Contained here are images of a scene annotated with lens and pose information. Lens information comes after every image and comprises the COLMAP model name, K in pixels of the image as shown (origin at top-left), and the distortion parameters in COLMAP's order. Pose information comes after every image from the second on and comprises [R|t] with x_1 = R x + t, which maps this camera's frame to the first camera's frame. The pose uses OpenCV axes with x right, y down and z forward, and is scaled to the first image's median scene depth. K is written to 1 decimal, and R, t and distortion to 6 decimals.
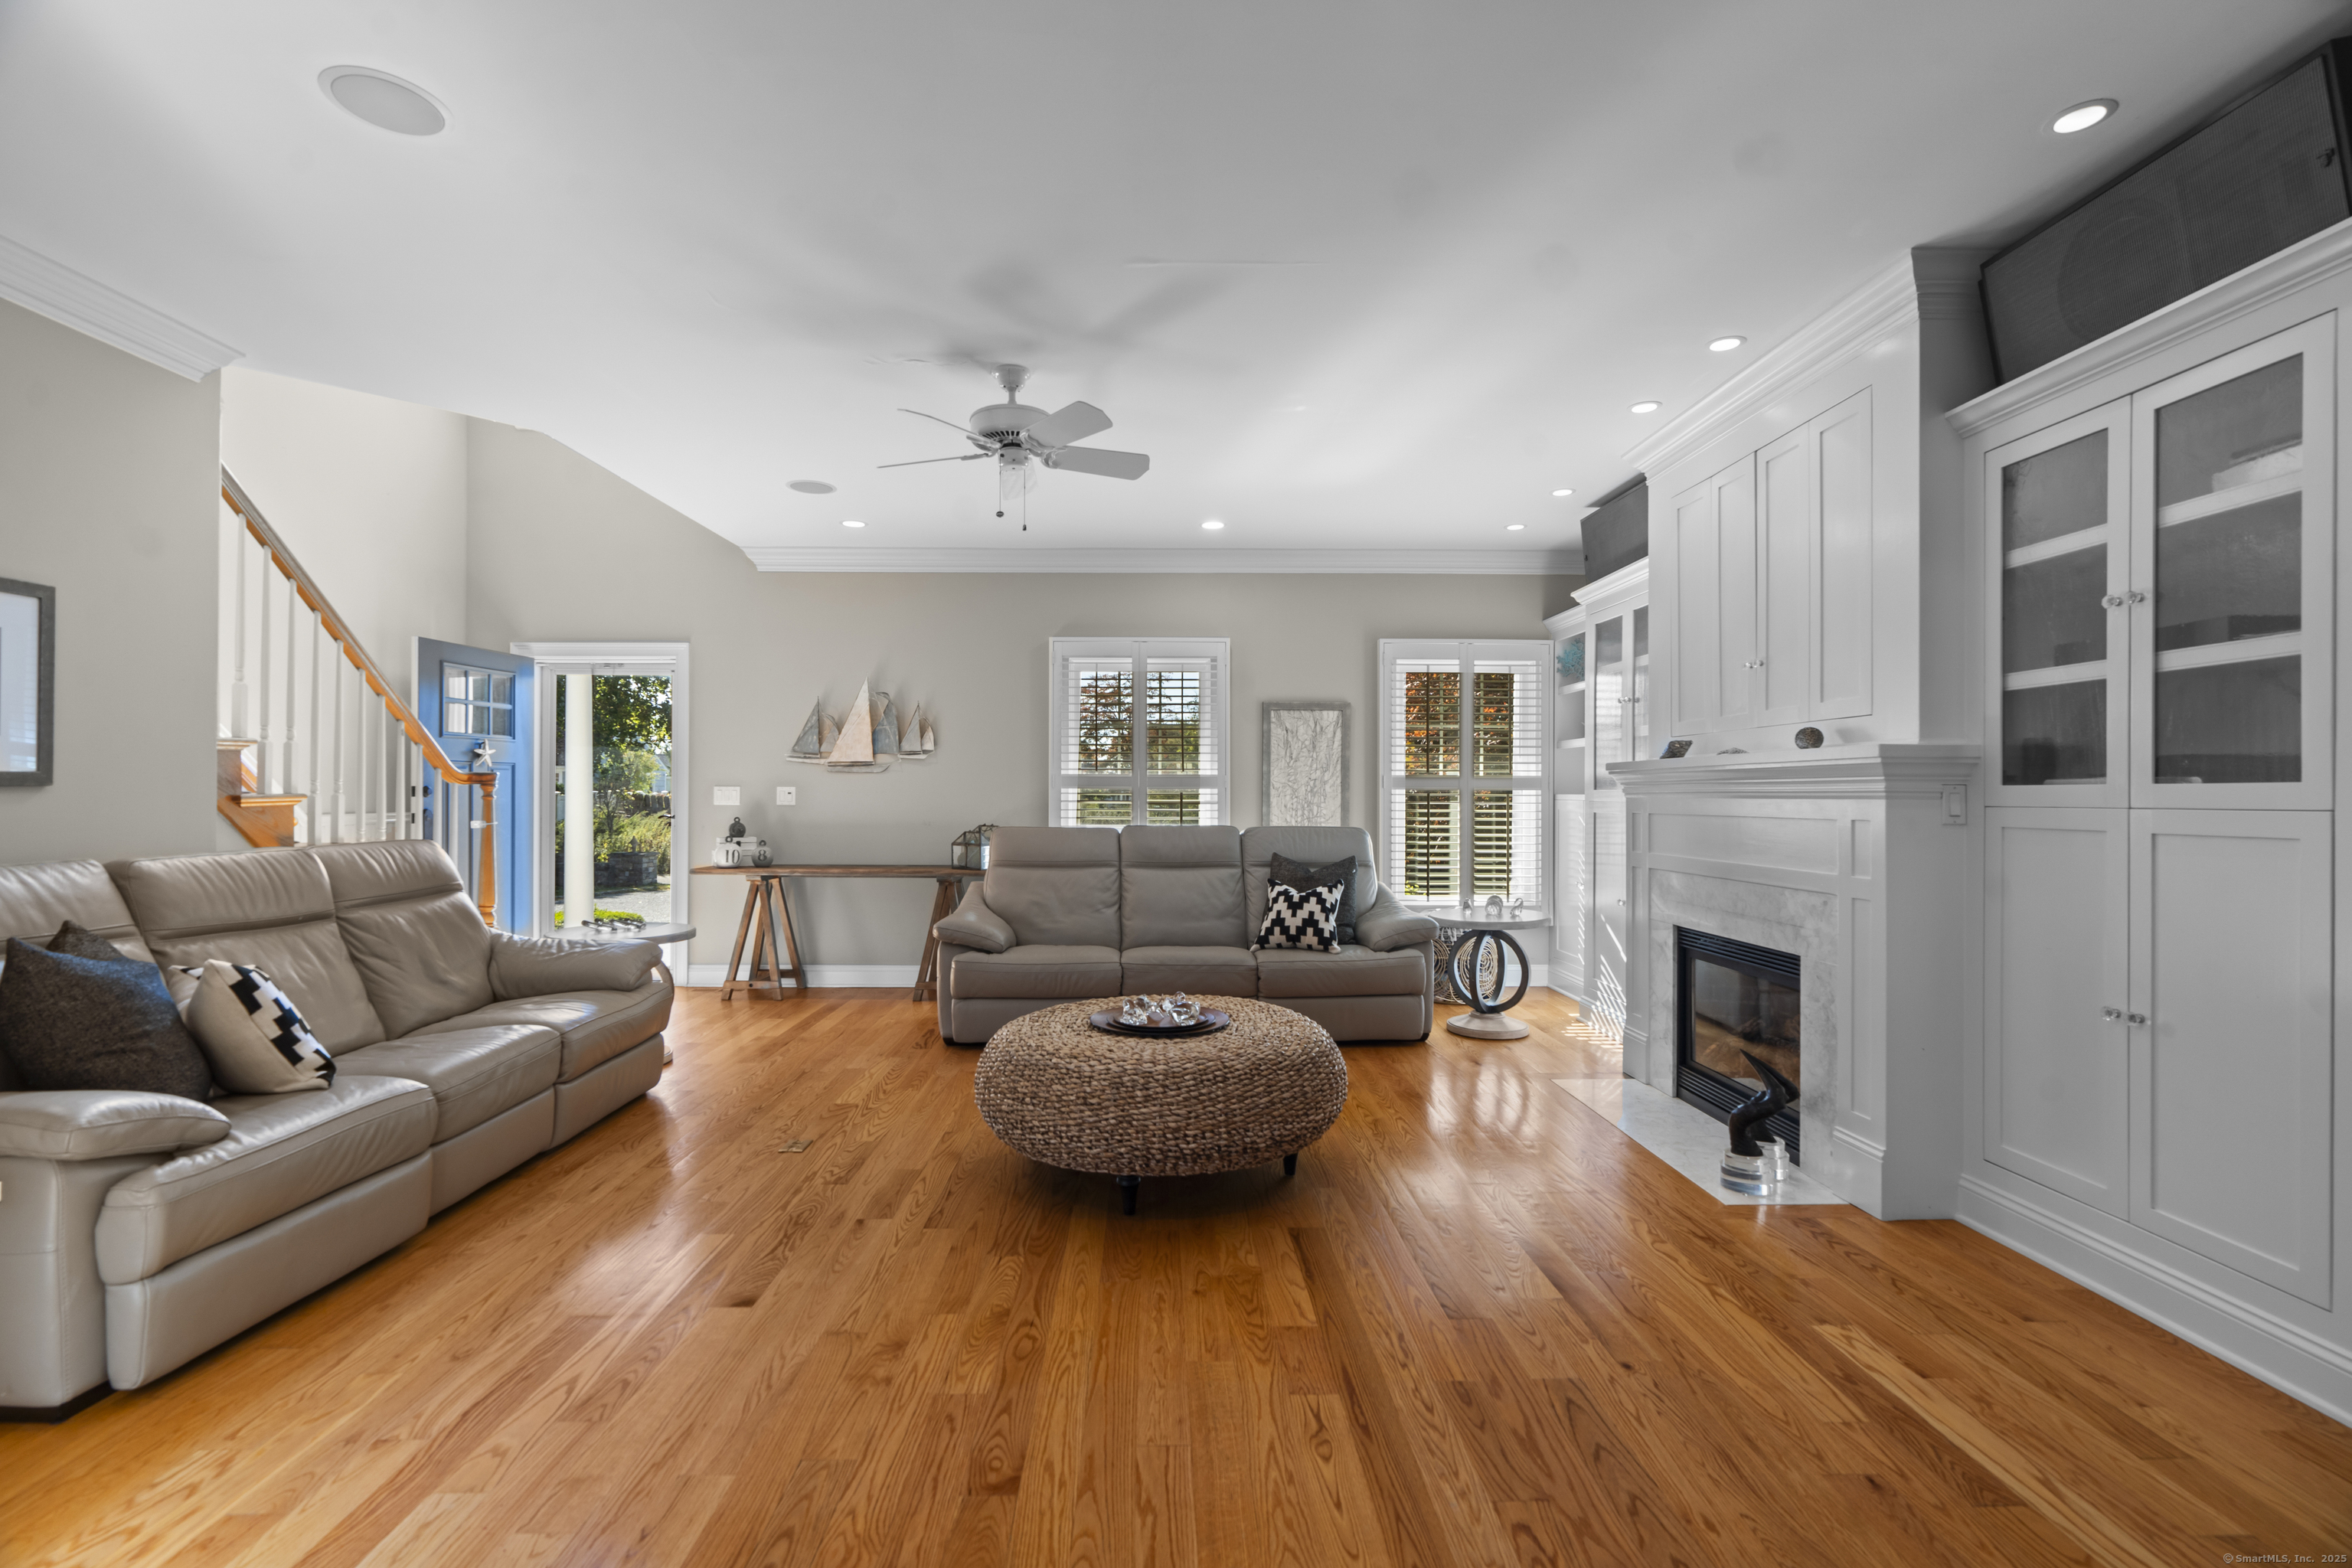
lens RADIAL K [[1072.0, 0, 1178.5], [0, 1072.0, 788.7], [0, 0, 1]] dist [-0.004133, 0.000459]
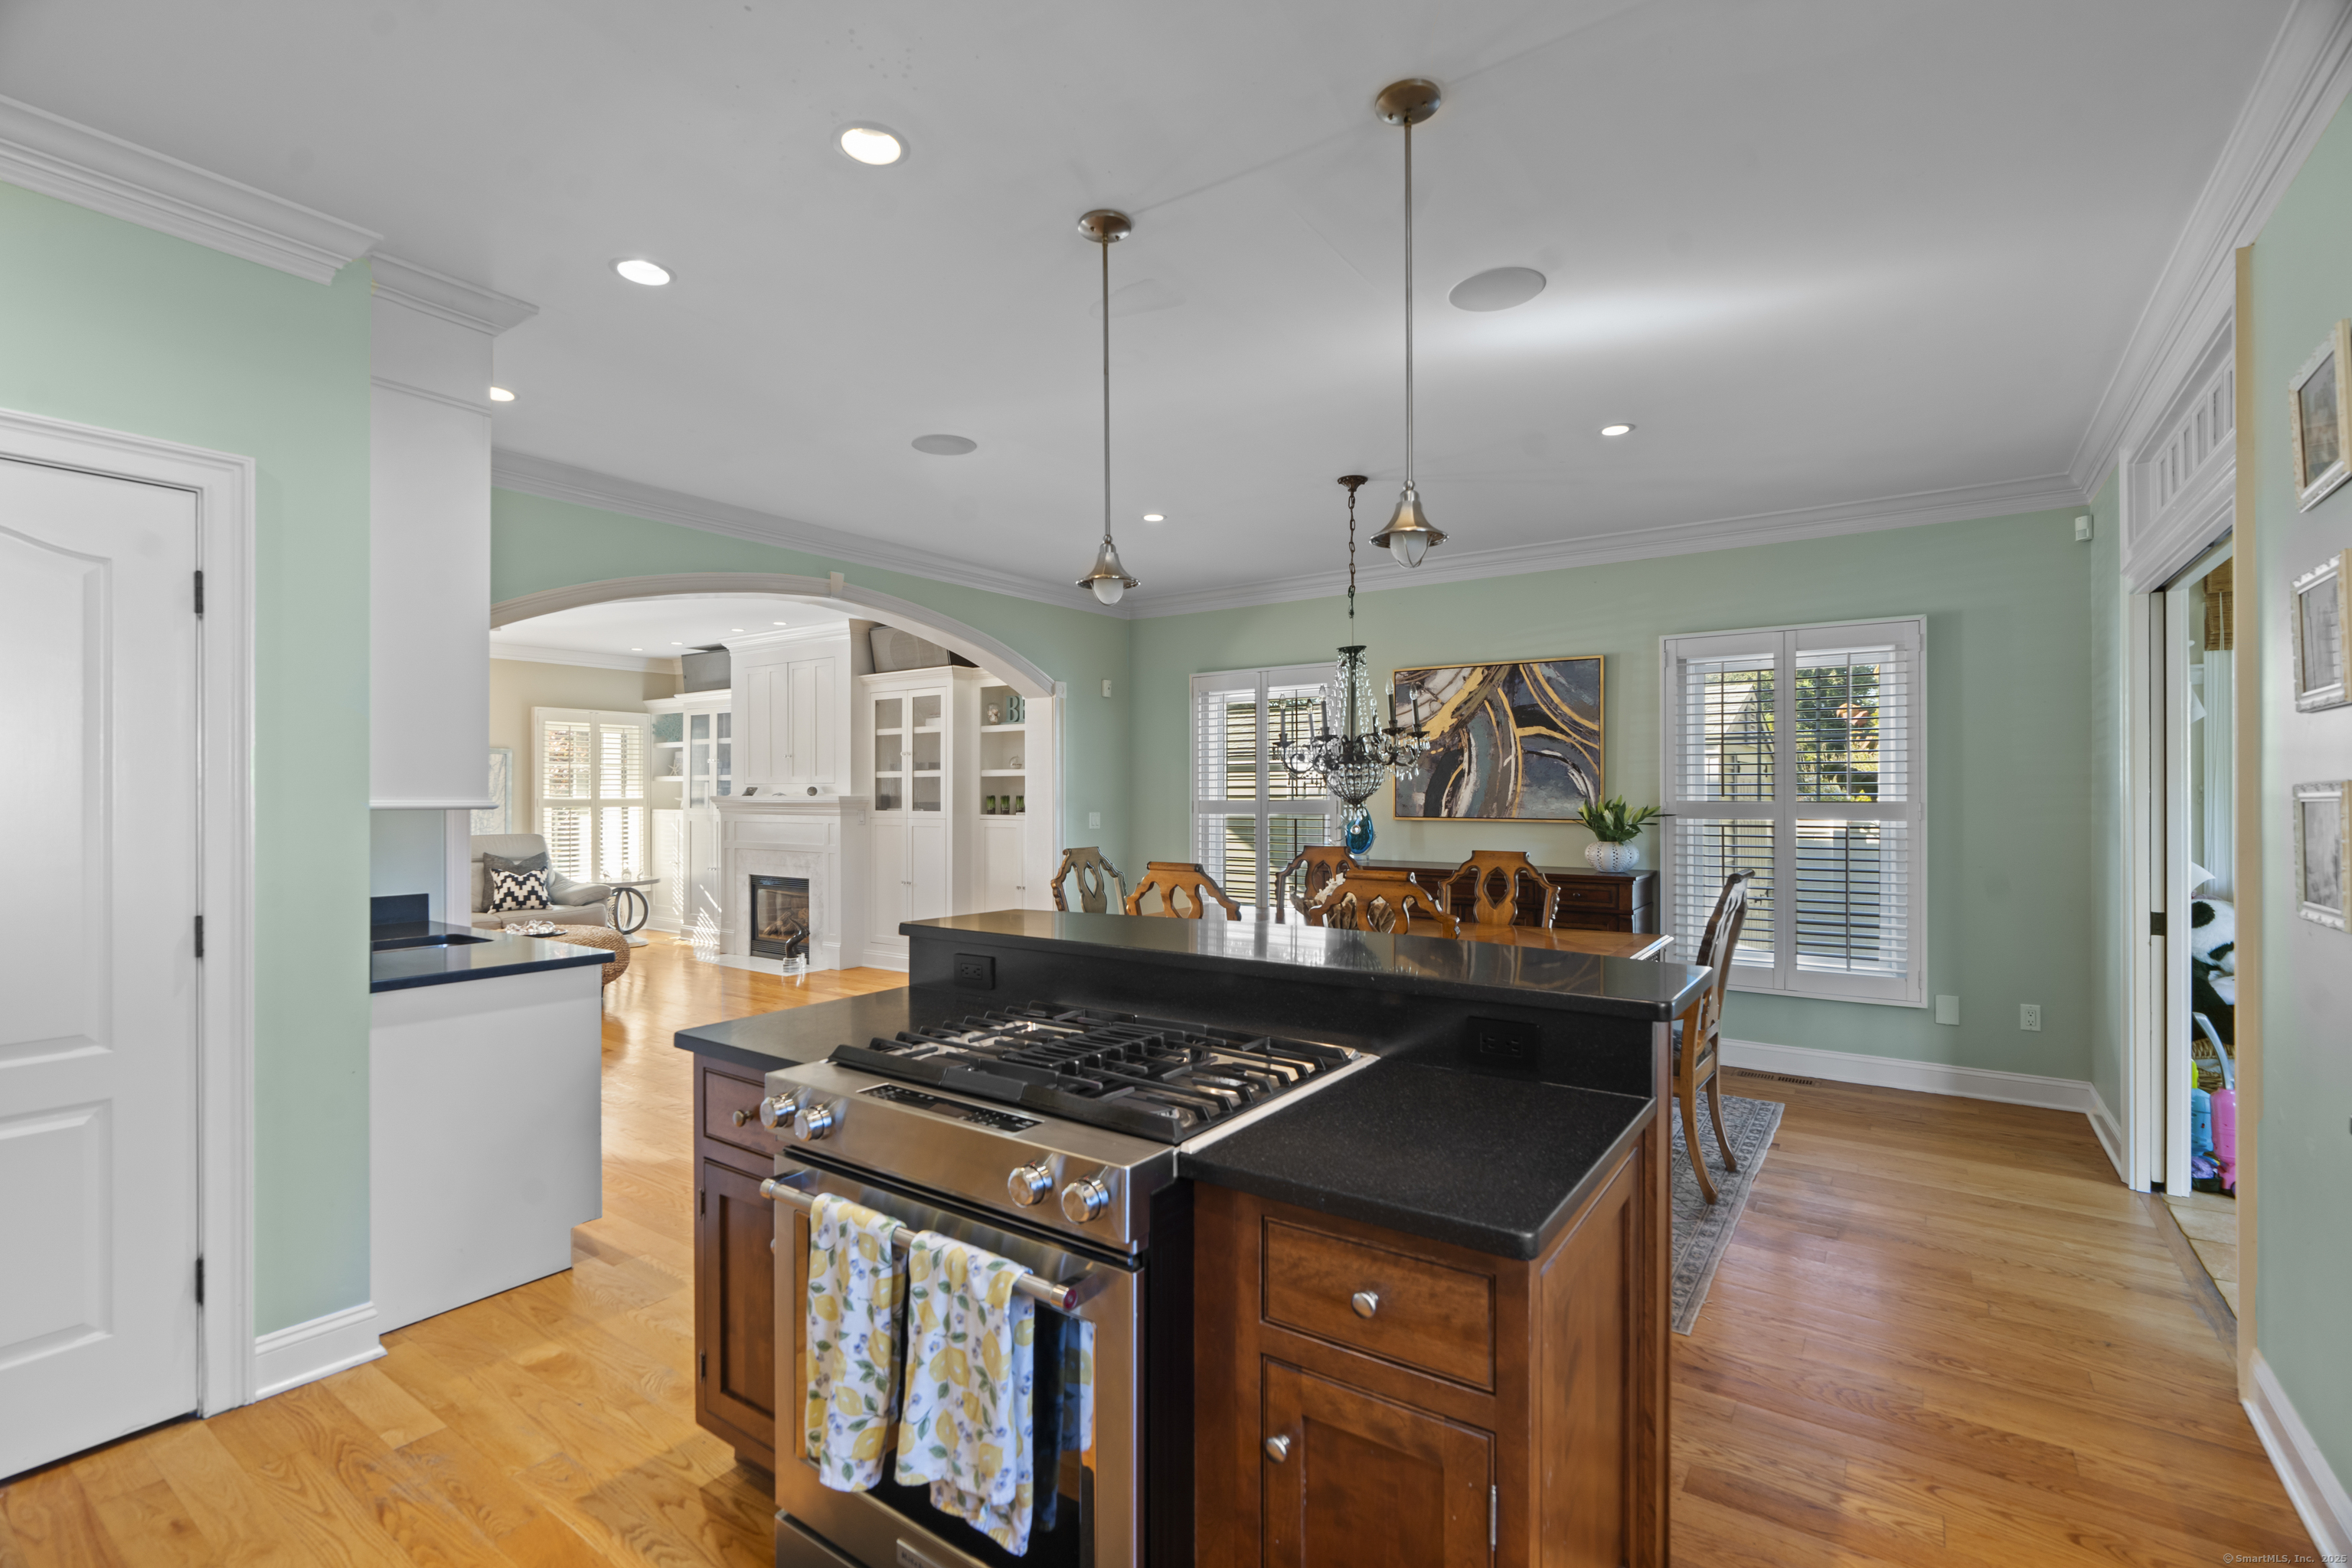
lens RADIAL K [[1072.0, 0, 1178.6], [0, 1072.0, 788.4], [0, 0, 1]] dist [-0.004133, 0.000459]
pose [[0.611643, -0.002393, 0.791131, -0.861203], [0.000995, 0.999997, 0.002255, -0.057656], [-0.791134, -0.000591, 0.611643, -1.199261]]
